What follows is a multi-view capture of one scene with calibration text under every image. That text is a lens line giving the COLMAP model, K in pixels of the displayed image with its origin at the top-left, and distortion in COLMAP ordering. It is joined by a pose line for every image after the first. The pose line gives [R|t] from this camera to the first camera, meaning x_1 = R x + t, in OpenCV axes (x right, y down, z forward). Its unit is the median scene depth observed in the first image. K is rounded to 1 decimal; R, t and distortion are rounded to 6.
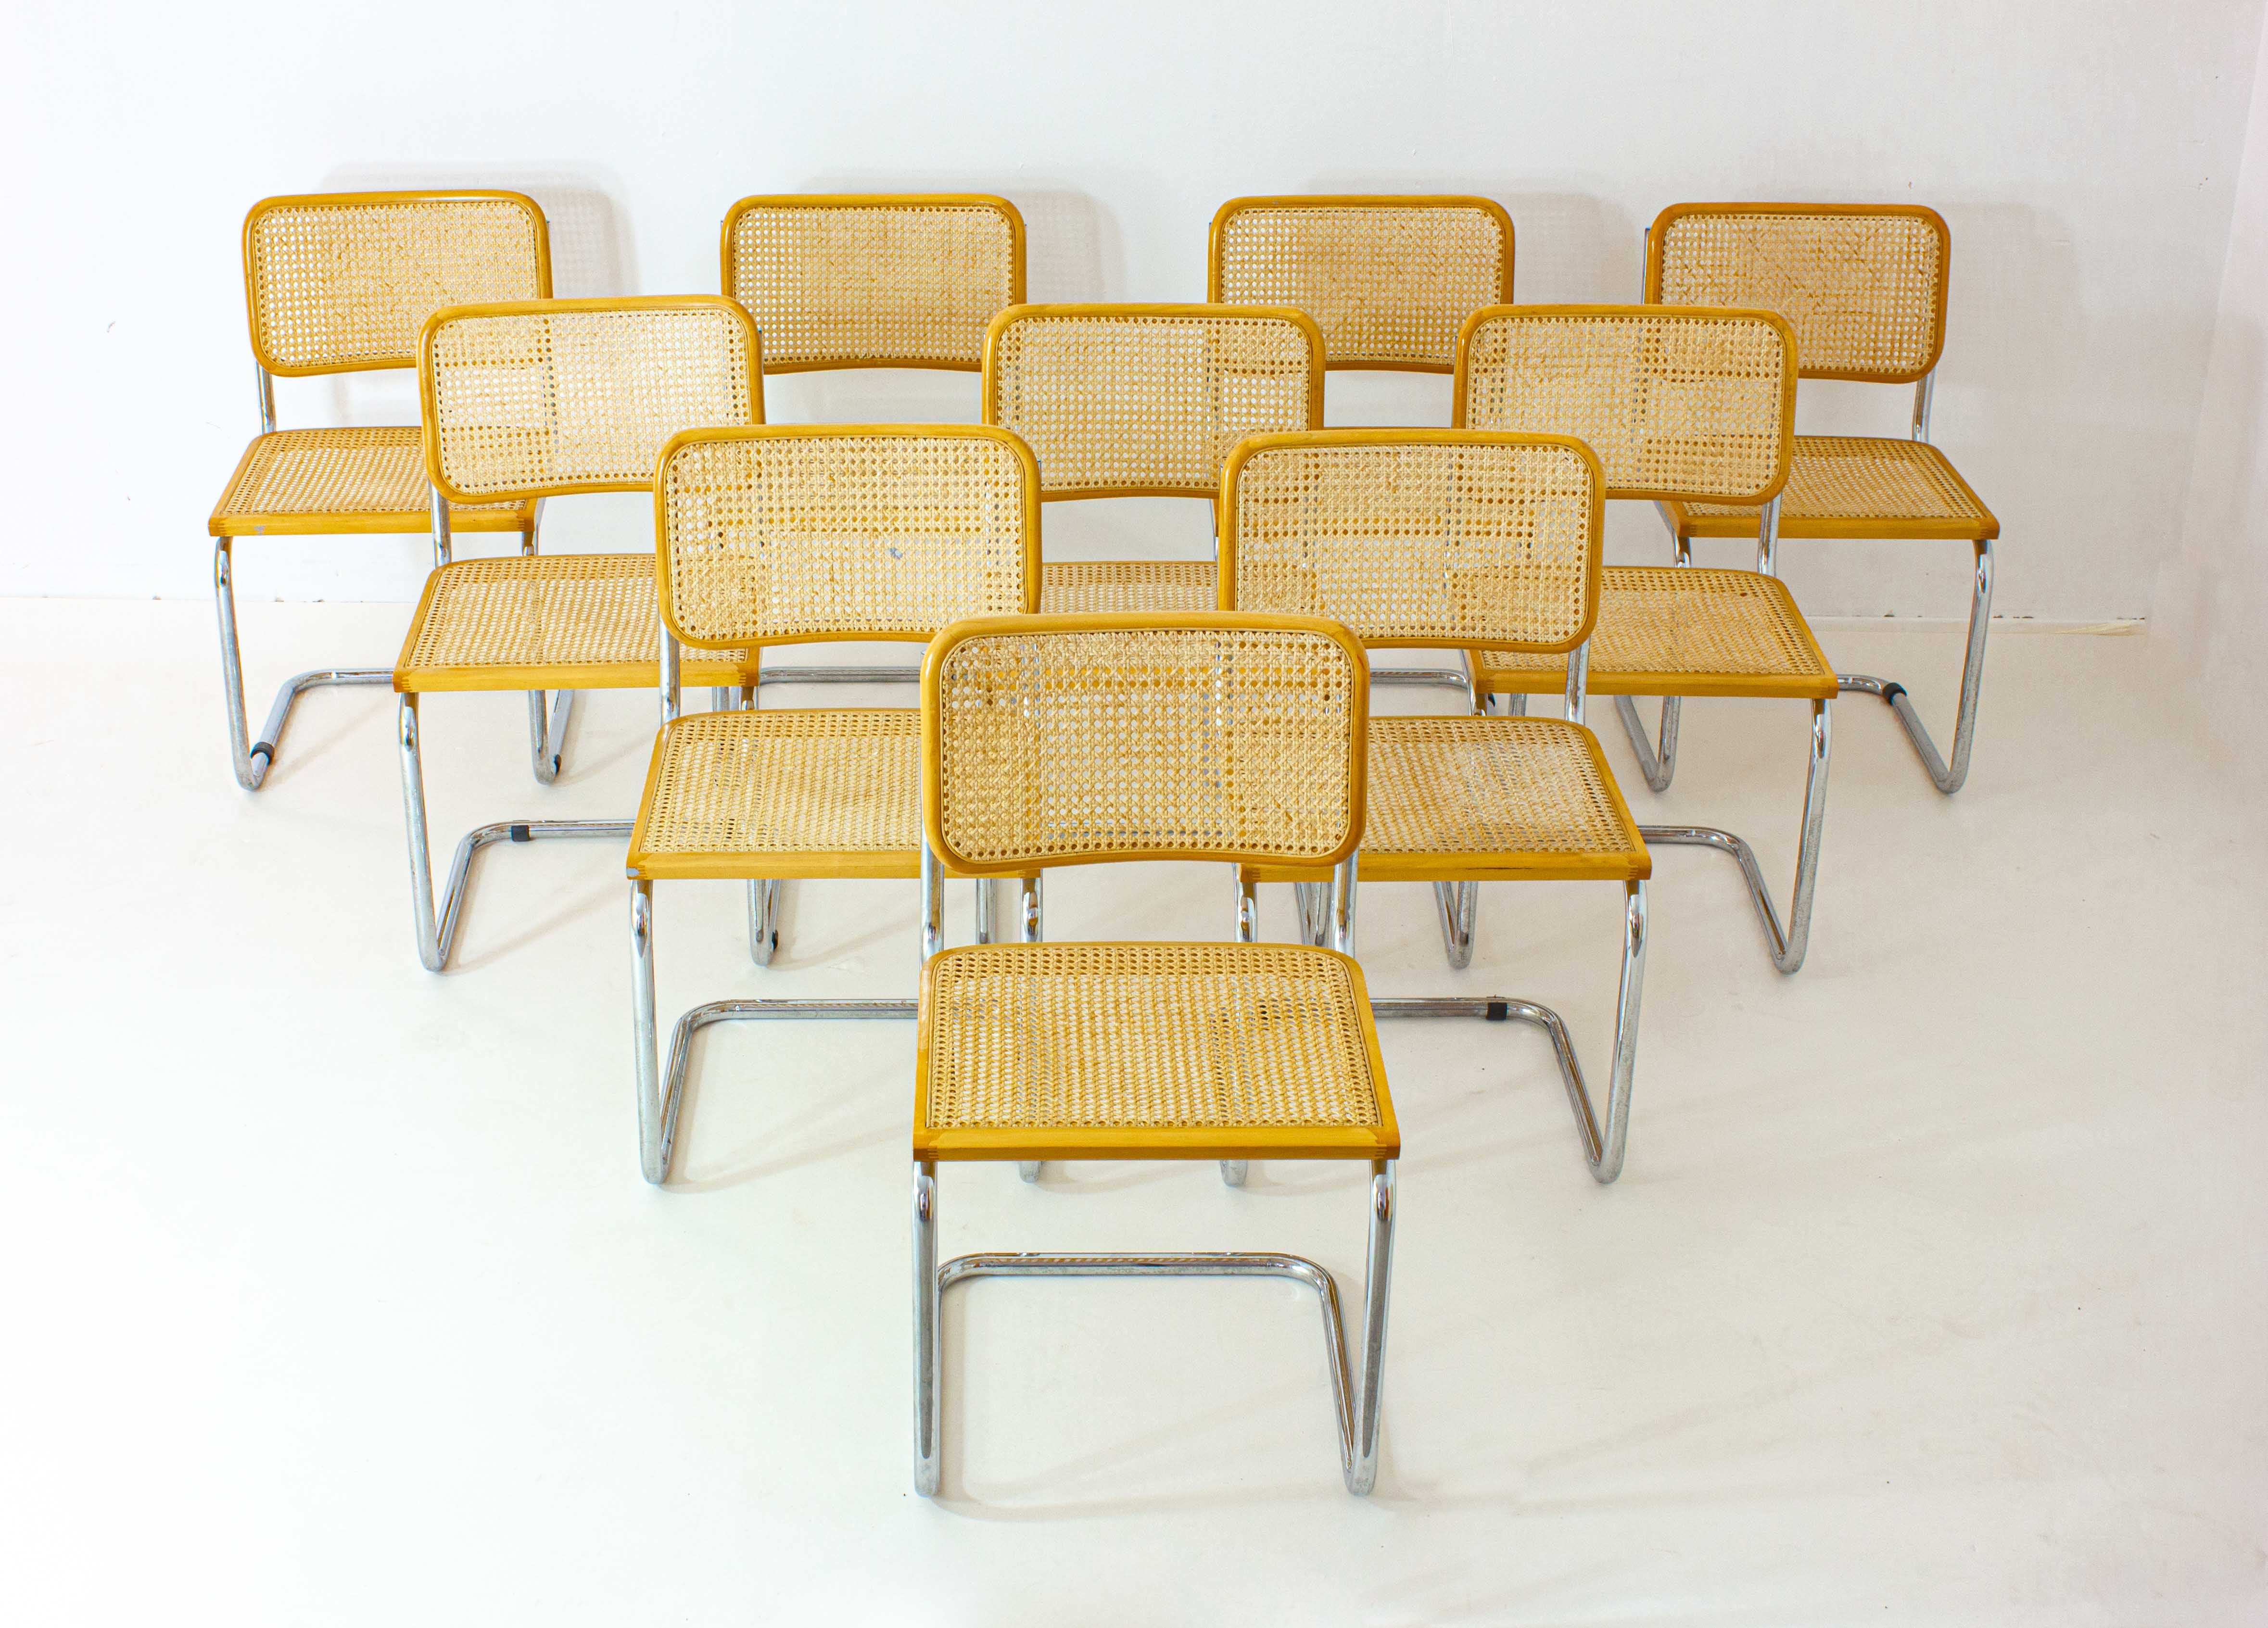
lens RADIAL K [[3566.6, 0, 1130.3], [0, 3566.6, 828.1], [0, 0, 1]] dist [-0.017061, 0.000000]
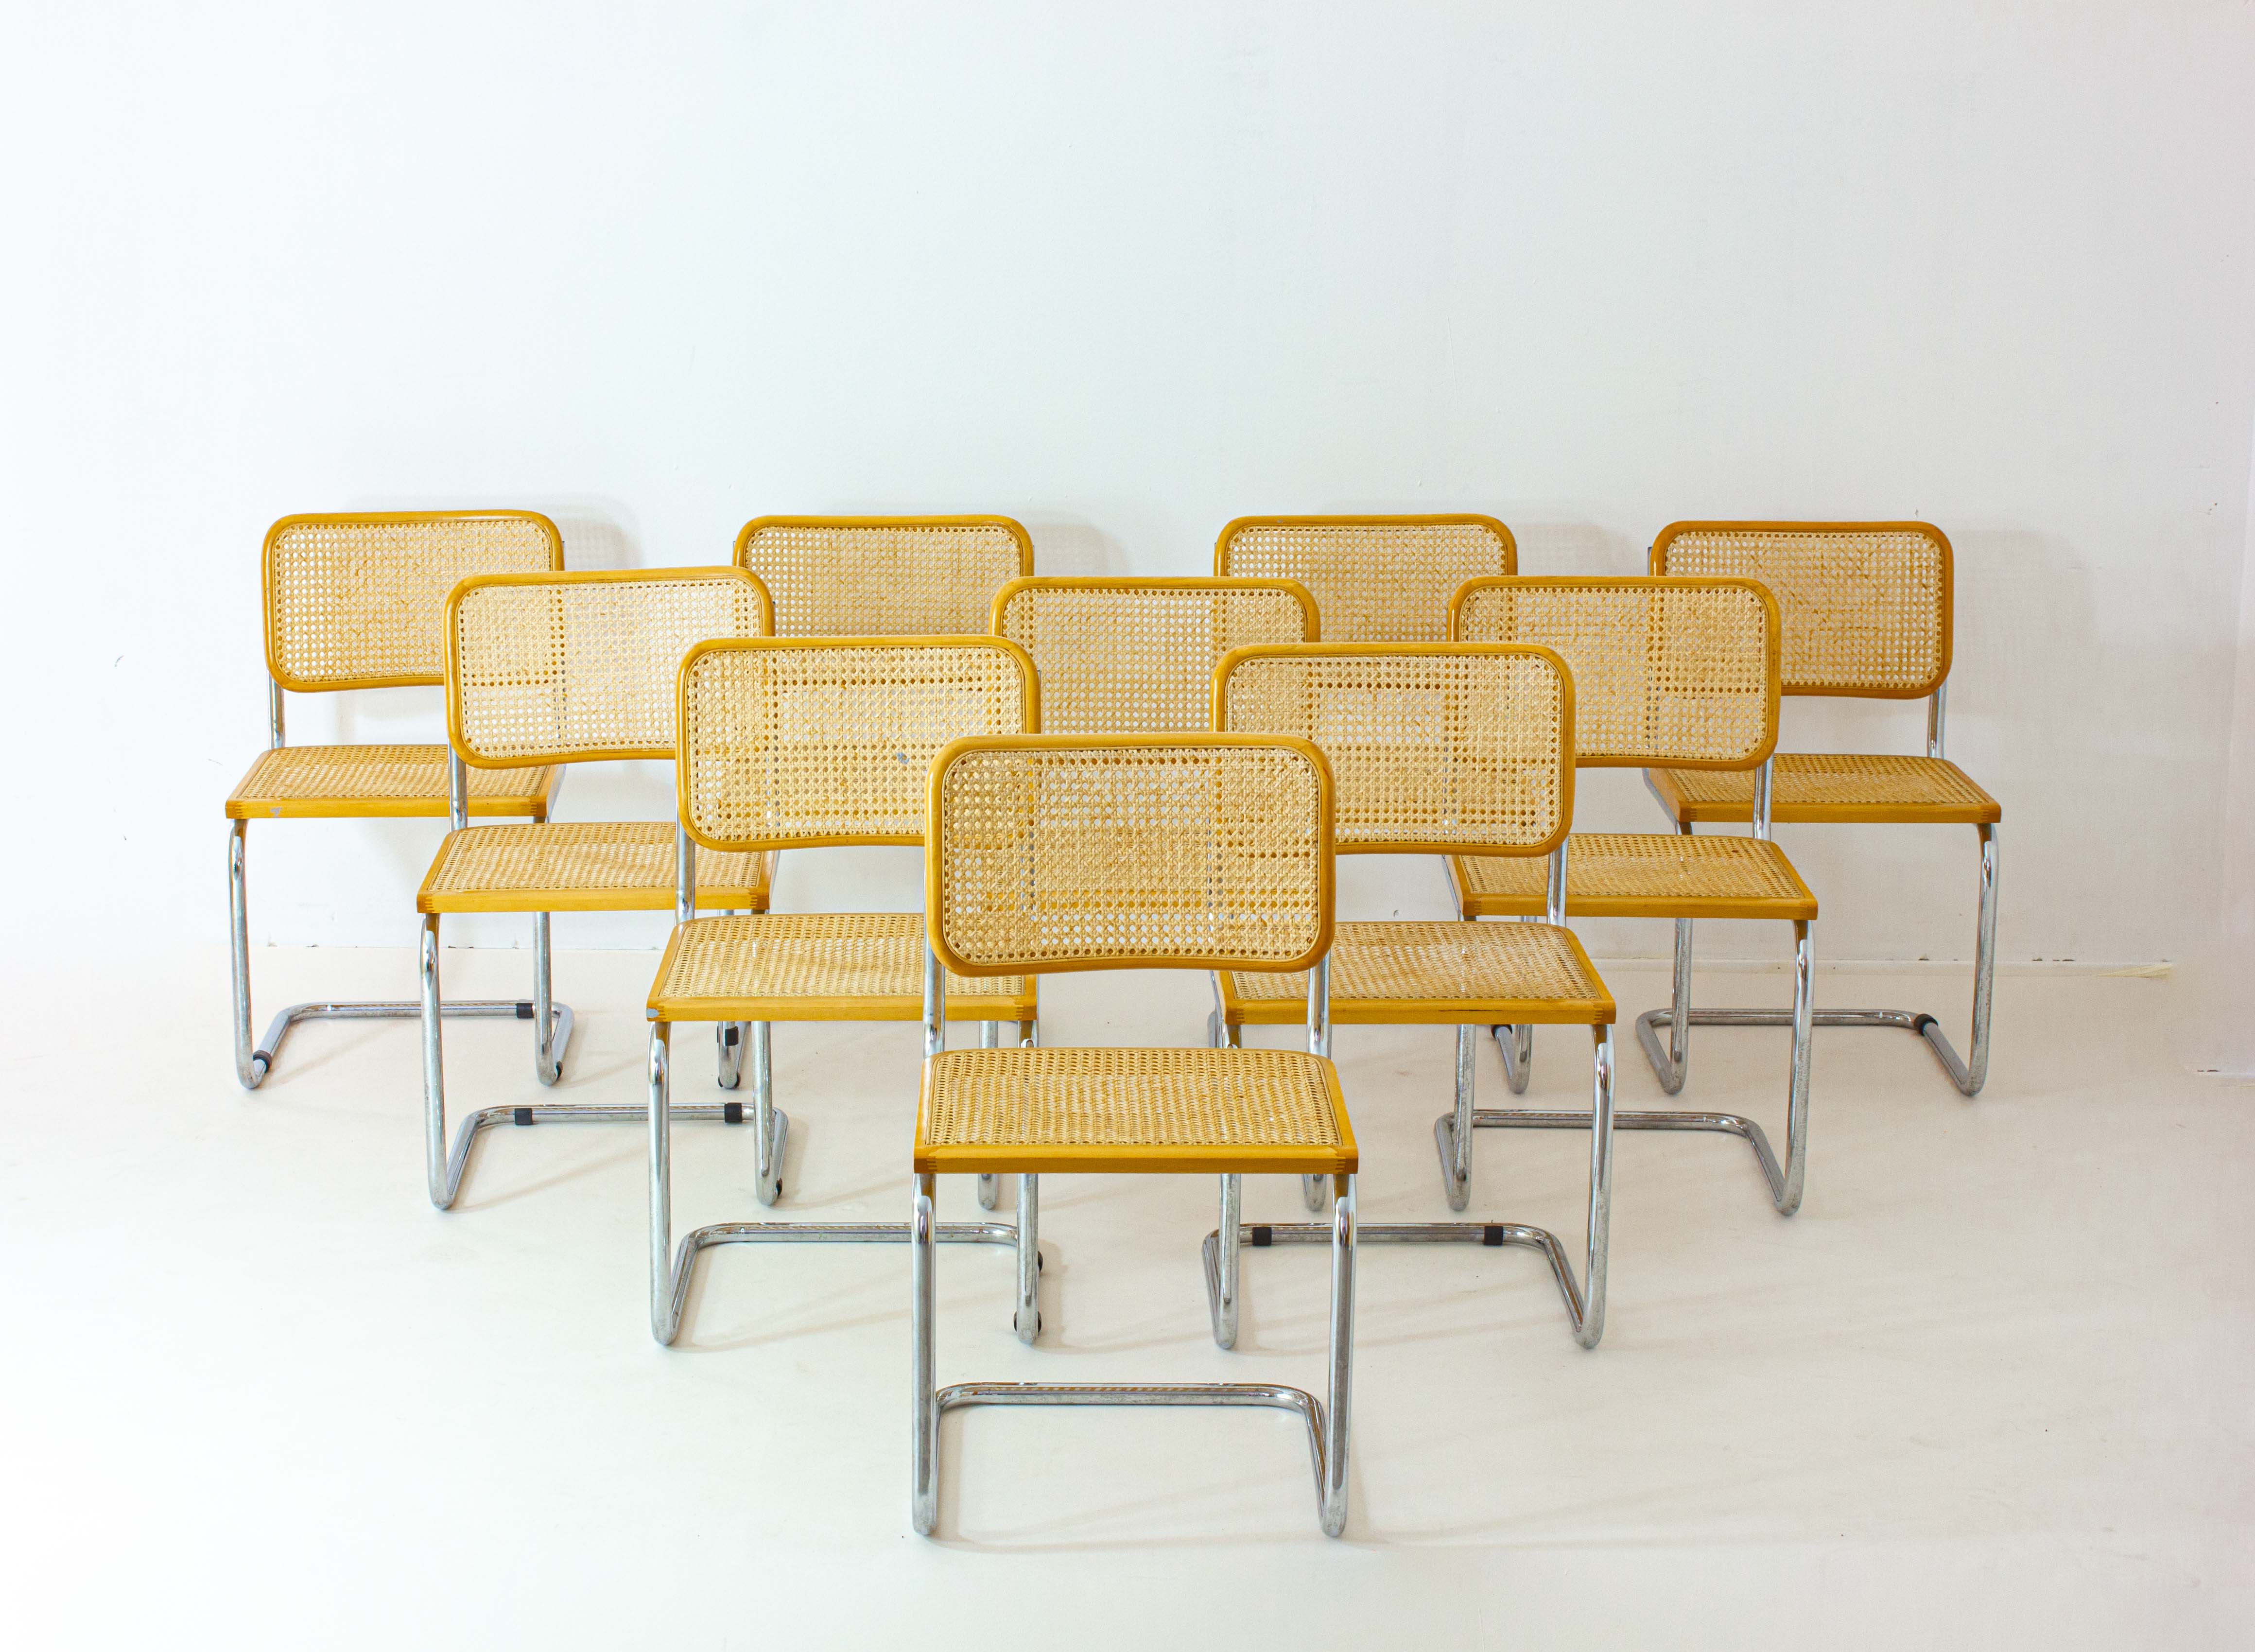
lens RADIAL K [[4654.5, 0, 1128.4], [0, 4654.5, 818.2], [0, 0, 1]] dist [0.083464, 0.000000]
pose [[0.999844, -0.005501, -0.016779, 0.021769], [0.001725, 0.976123, -0.217210, 0.217802], [0.017573, 0.217147, 0.975981, -0.307940]]
